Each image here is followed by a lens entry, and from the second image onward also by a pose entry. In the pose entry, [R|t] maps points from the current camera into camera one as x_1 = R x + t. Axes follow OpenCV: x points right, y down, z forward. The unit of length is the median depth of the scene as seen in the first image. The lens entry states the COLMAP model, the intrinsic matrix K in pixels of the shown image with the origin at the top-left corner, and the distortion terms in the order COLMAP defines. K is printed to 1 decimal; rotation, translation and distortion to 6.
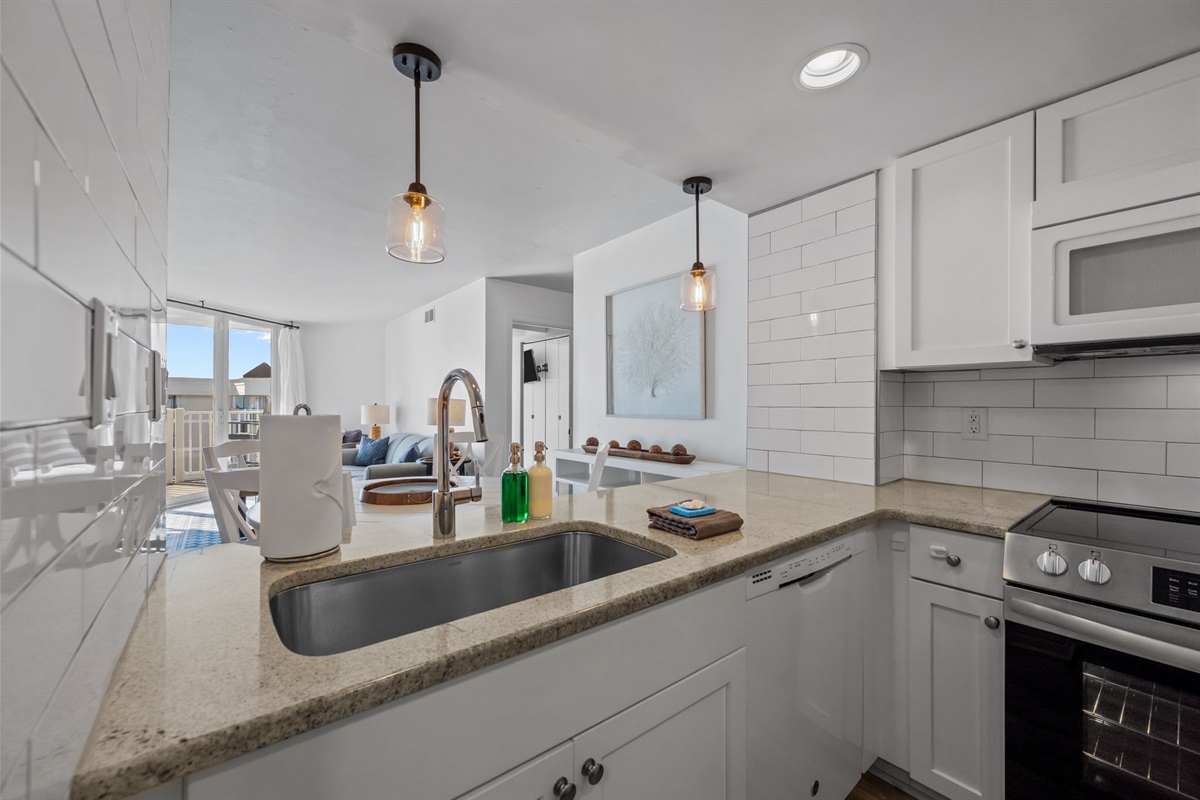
lens RADIAL K [[475.4, 0, 603.5], [0, 475.4, 404.3], [0, 0, 1]] dist [-0.000119, -0.000262]
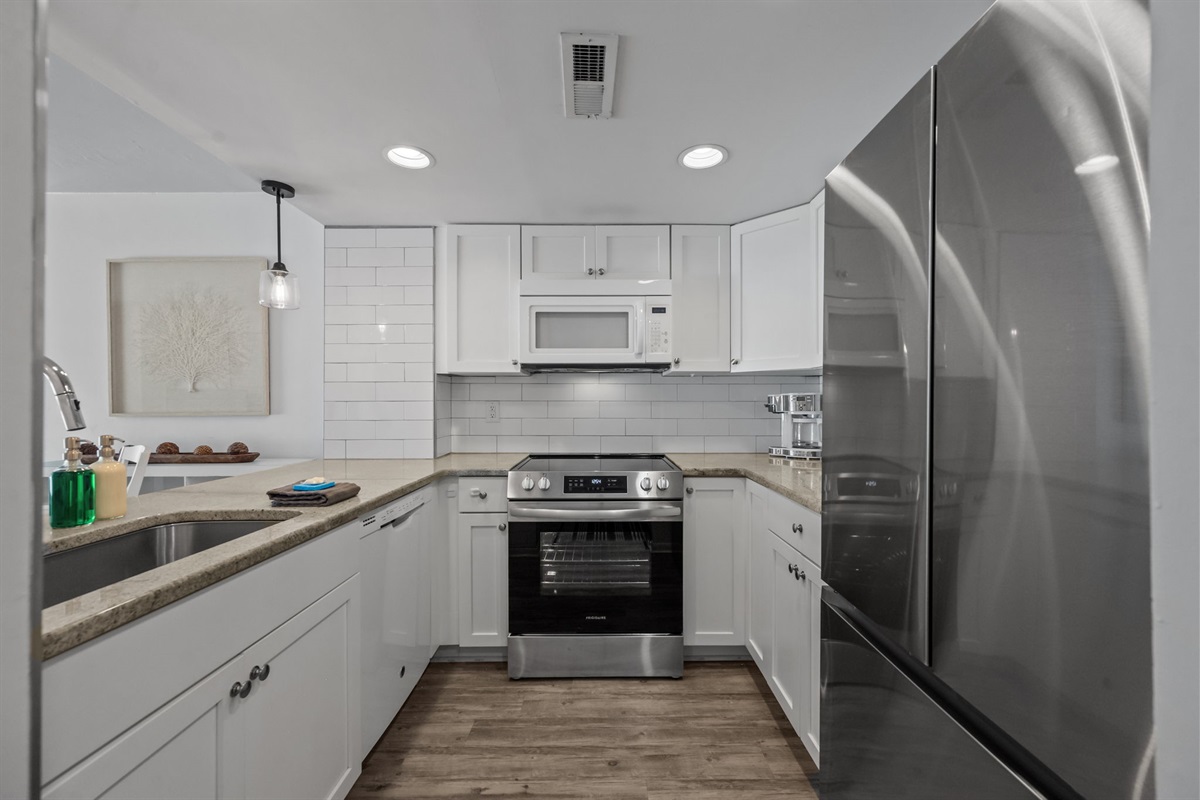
lens RADIAL K [[475.4, 0, 600.2], [0, 475.4, 405.6], [0, 0, 1]] dist [-0.000119, -0.000262]
pose [[0.628701, -0.004613, 0.777633, -0.236666], [0.003552, 0.999989, 0.003061, 0.022001], [-0.777639, 0.000837, 0.628711, -0.286588]]
